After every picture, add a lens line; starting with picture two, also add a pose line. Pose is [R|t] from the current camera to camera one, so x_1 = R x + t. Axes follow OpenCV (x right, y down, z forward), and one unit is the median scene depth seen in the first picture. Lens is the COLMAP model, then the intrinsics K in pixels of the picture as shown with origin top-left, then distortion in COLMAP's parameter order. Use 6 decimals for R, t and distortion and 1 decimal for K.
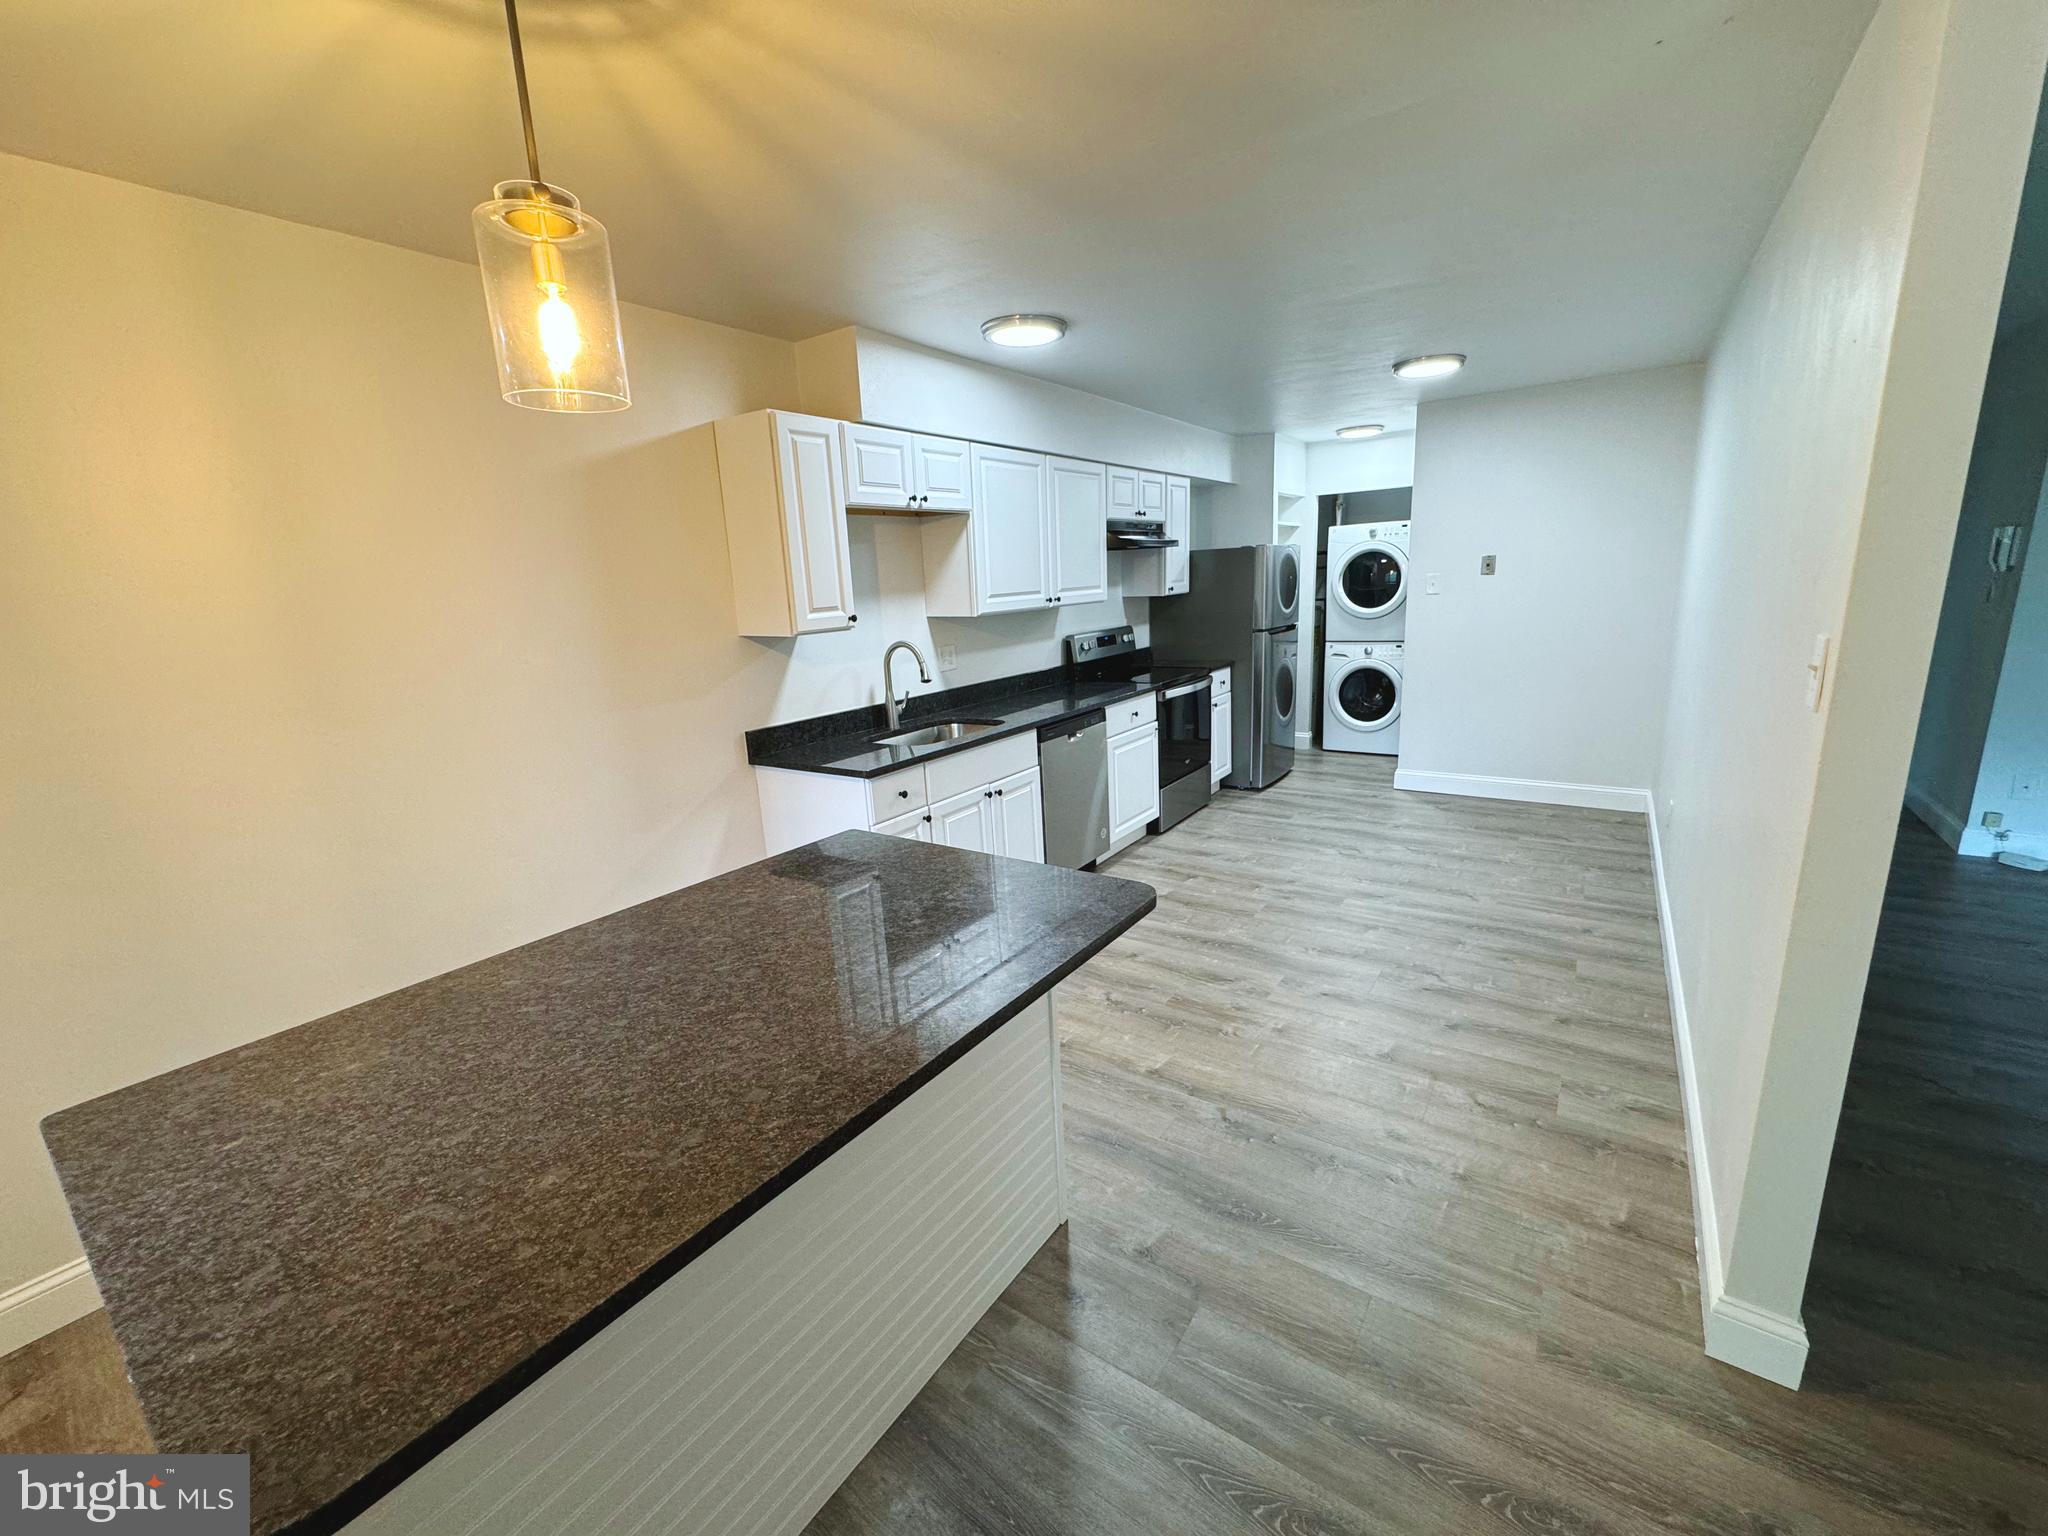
lens RADIAL K [[816.6, 0, 1024.0], [0, 816.6, 768.0], [0, 0, 1]] dist [-0.003434, 0.000189]
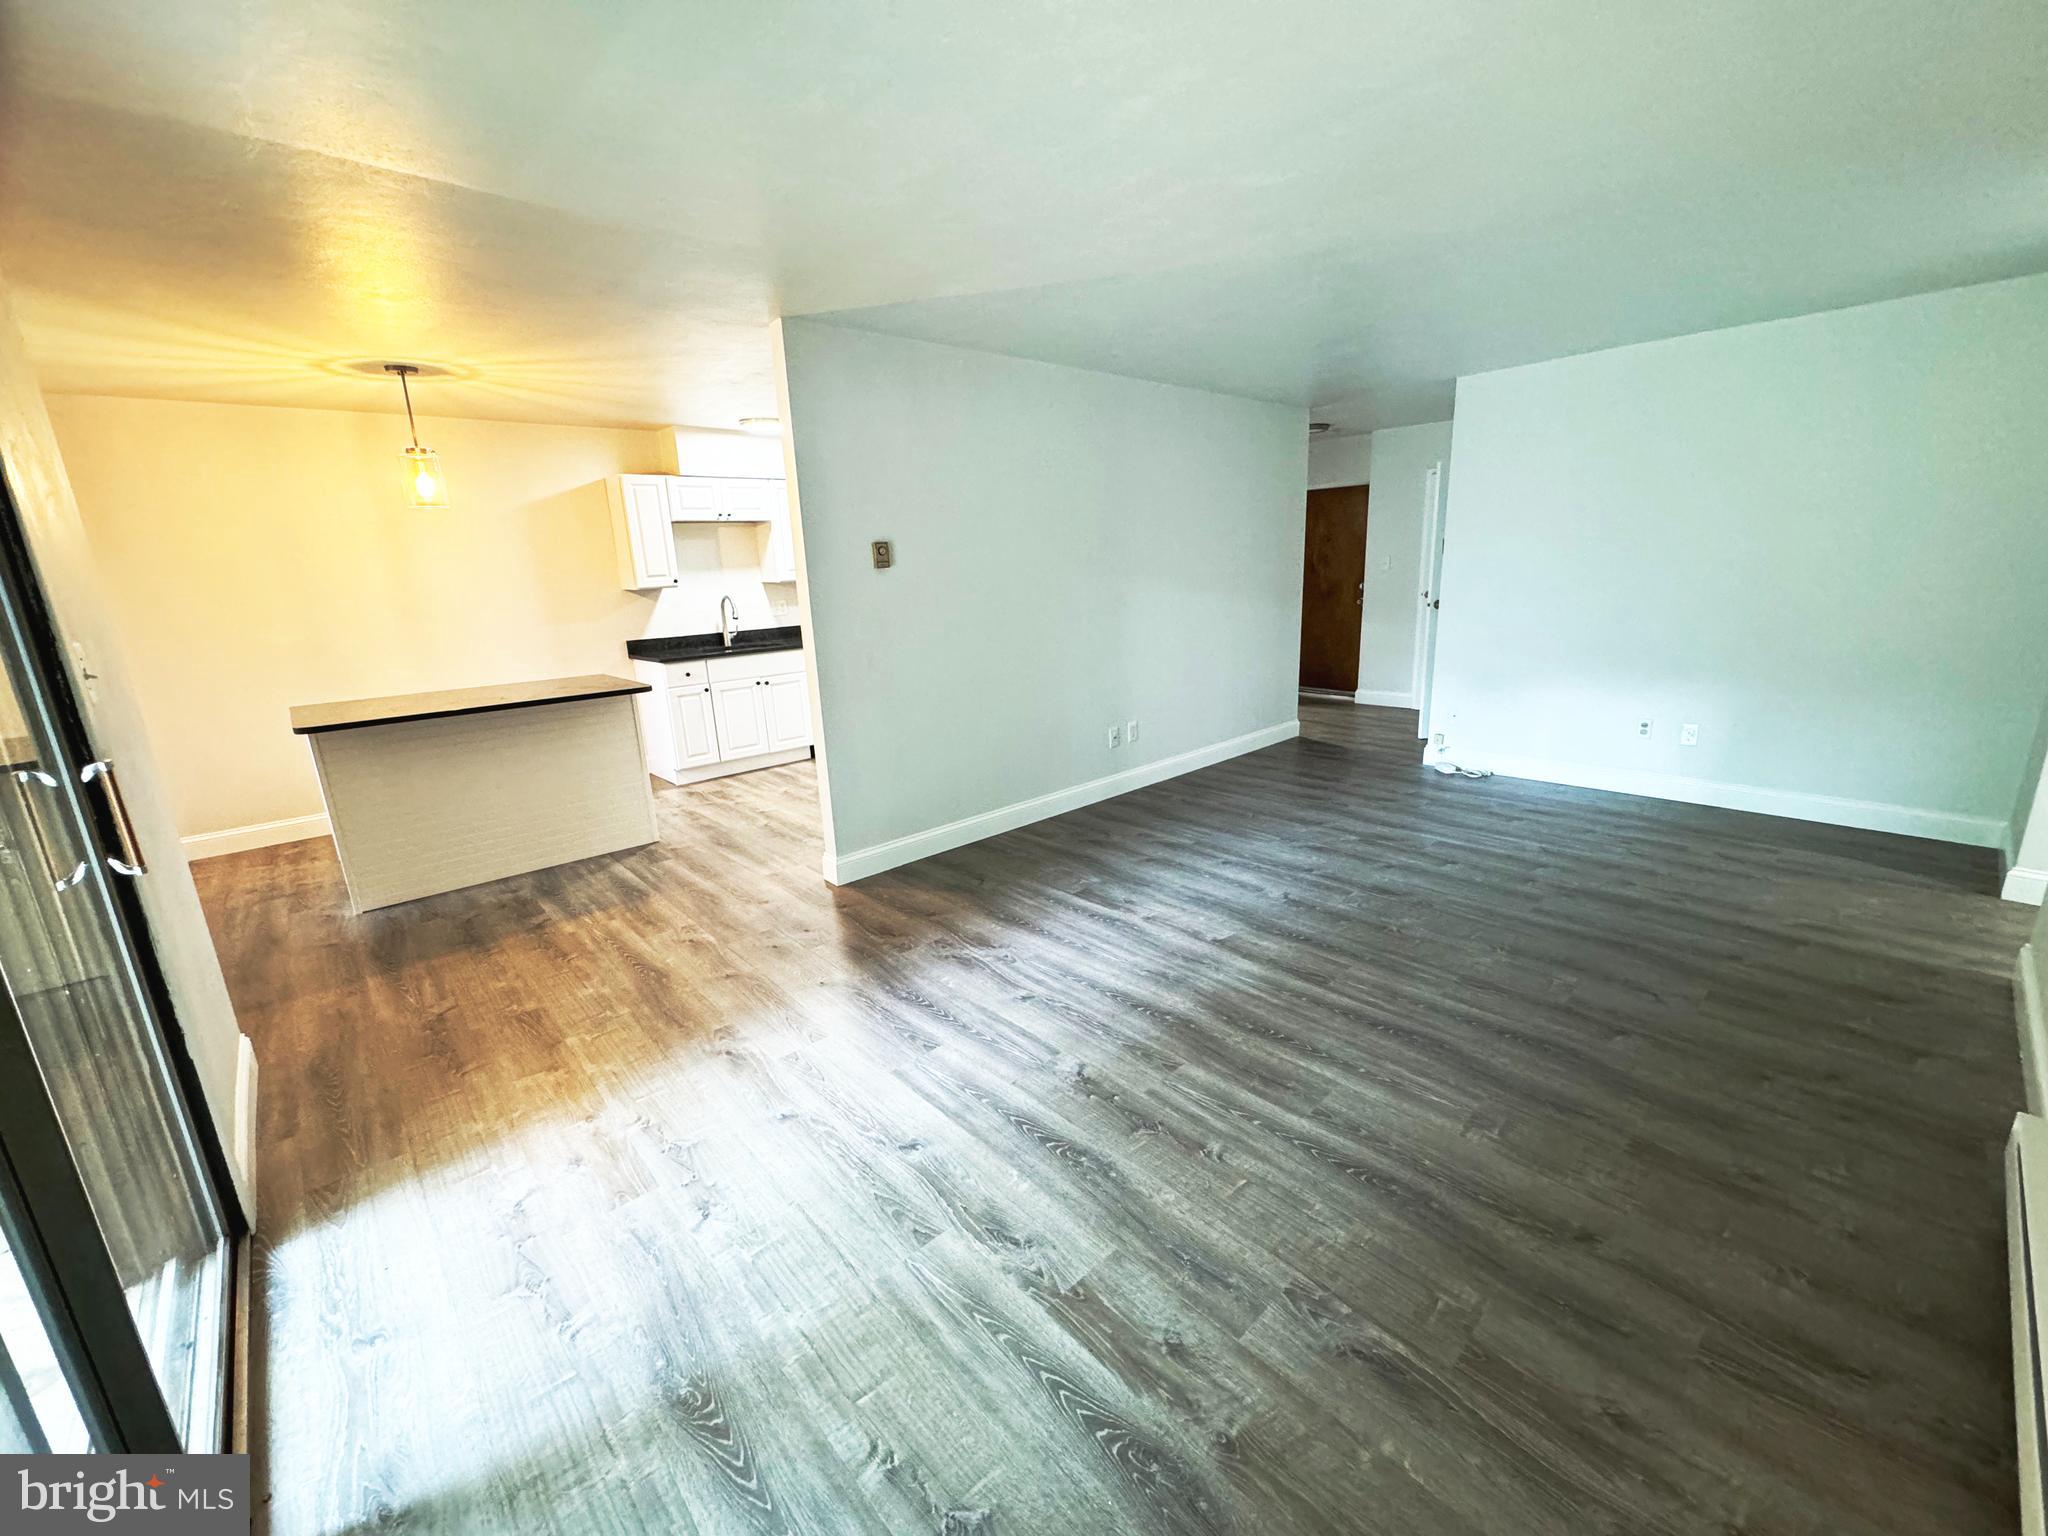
lens RADIAL K [[816.6, 0, 1024.0], [0, 816.6, 768.0], [0, 0, 1]] dist [-0.003434, 0.000189]
pose [[0.975904, 0.065144, -0.208249, 1.079563], [-0.060404, 0.997751, 0.029047, 0.155405], [0.209673, -0.015768, 0.977644, -0.731093]]
